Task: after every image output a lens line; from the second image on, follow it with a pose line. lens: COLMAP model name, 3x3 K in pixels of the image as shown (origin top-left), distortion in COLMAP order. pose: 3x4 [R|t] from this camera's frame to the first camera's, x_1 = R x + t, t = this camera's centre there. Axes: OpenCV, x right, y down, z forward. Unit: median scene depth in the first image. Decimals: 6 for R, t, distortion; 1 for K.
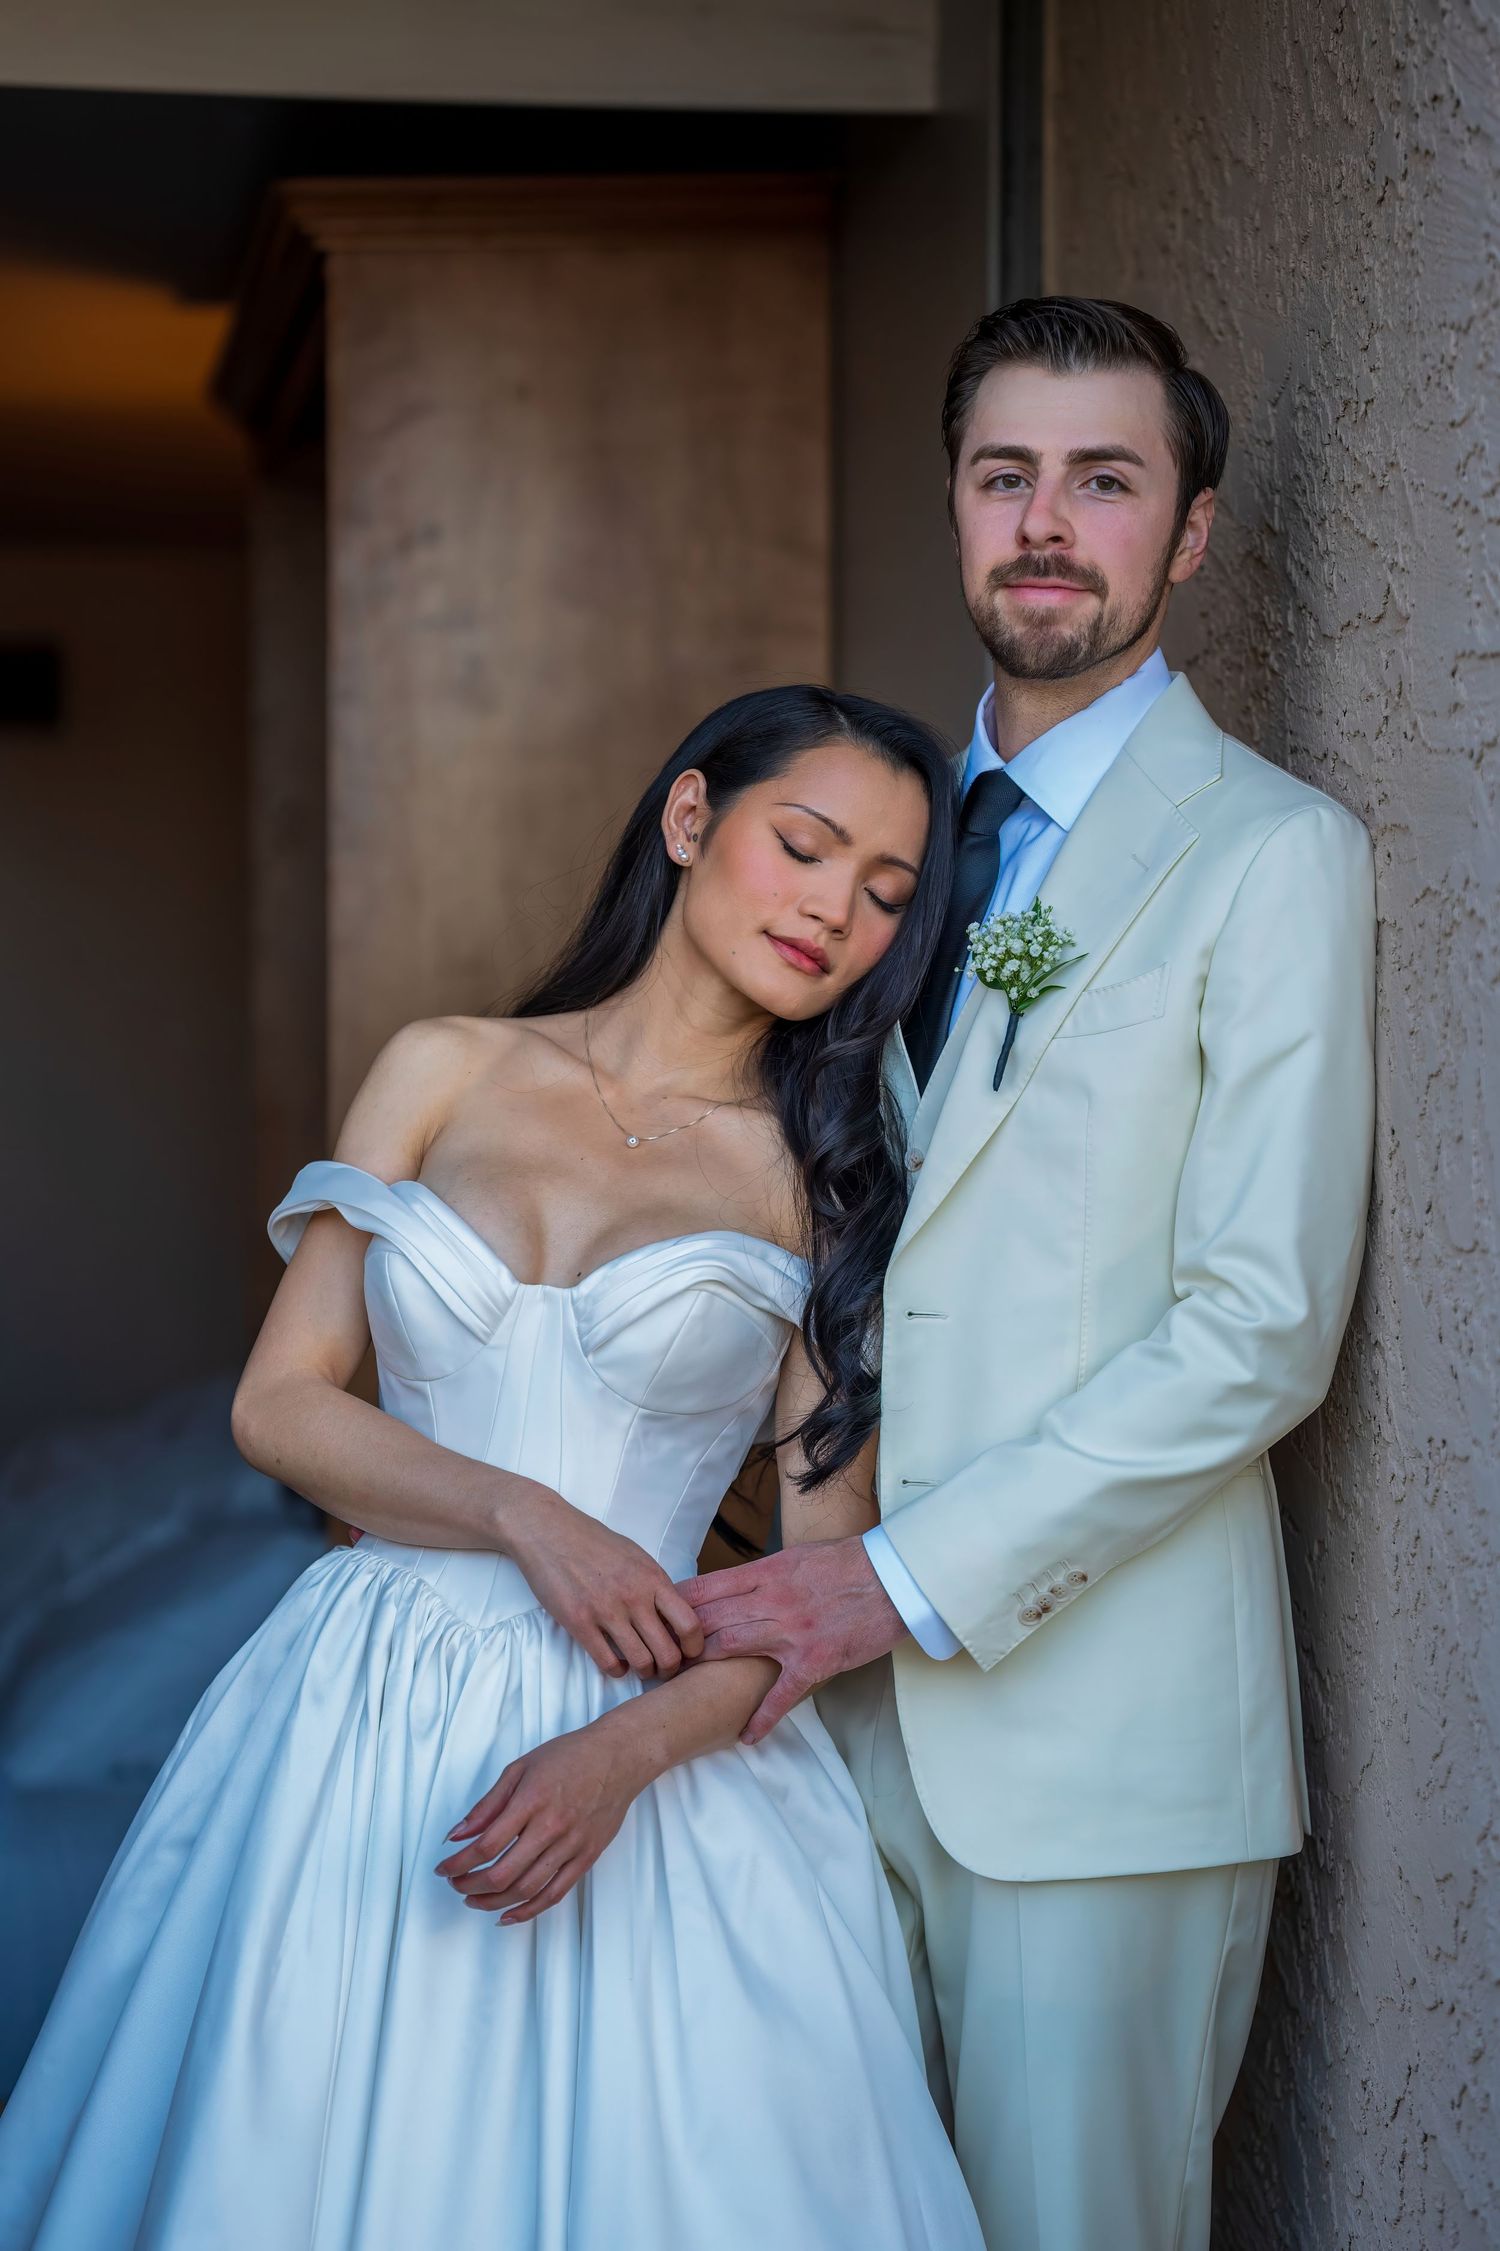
lens RADIAL K [[5455.8, 0, 739.5], [0, 5455.8, 1126.7], [0, 0, 1]] dist [0.386451, 0.000000]
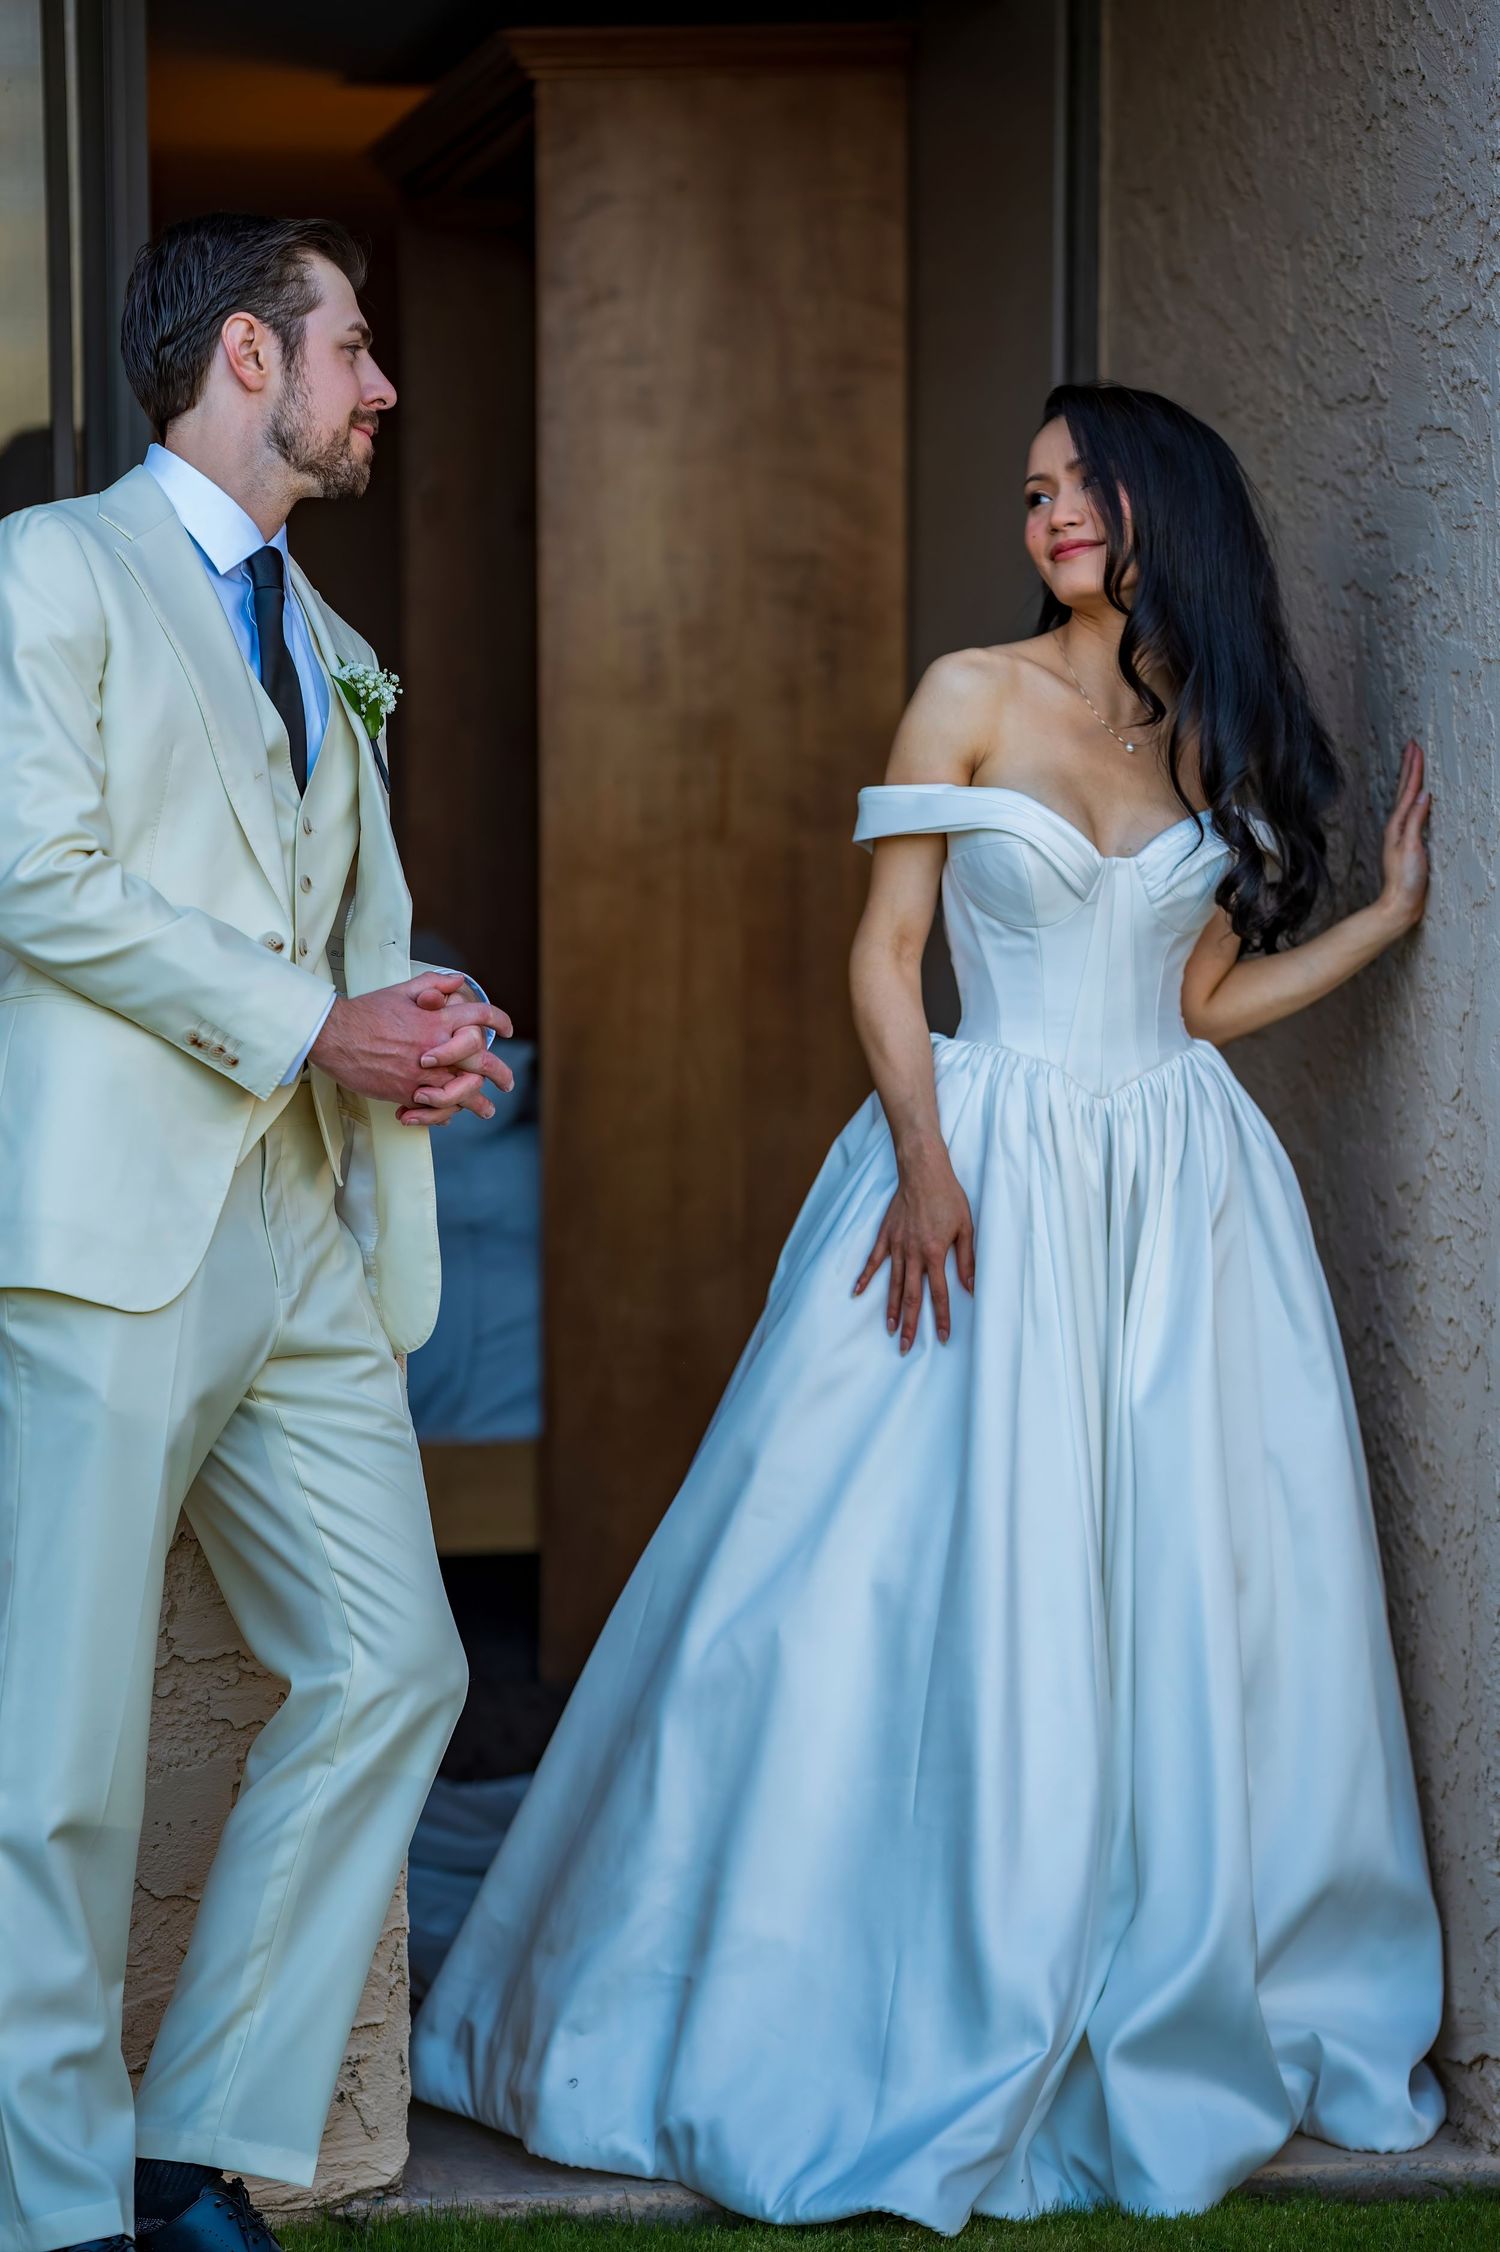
lens RADIAL K [[5458.2, 0, 764.1], [0, 5458.2, 1127.9], [0, 0, 1]] dist [0.386451, 0.000000]
pose [[0.999038, -0.005457, 0.043513, -0.115689], [0.002526, 0.997742, 0.067122, 0.008379], [-0.043781, -0.066948, 0.996795, -0.533562]]
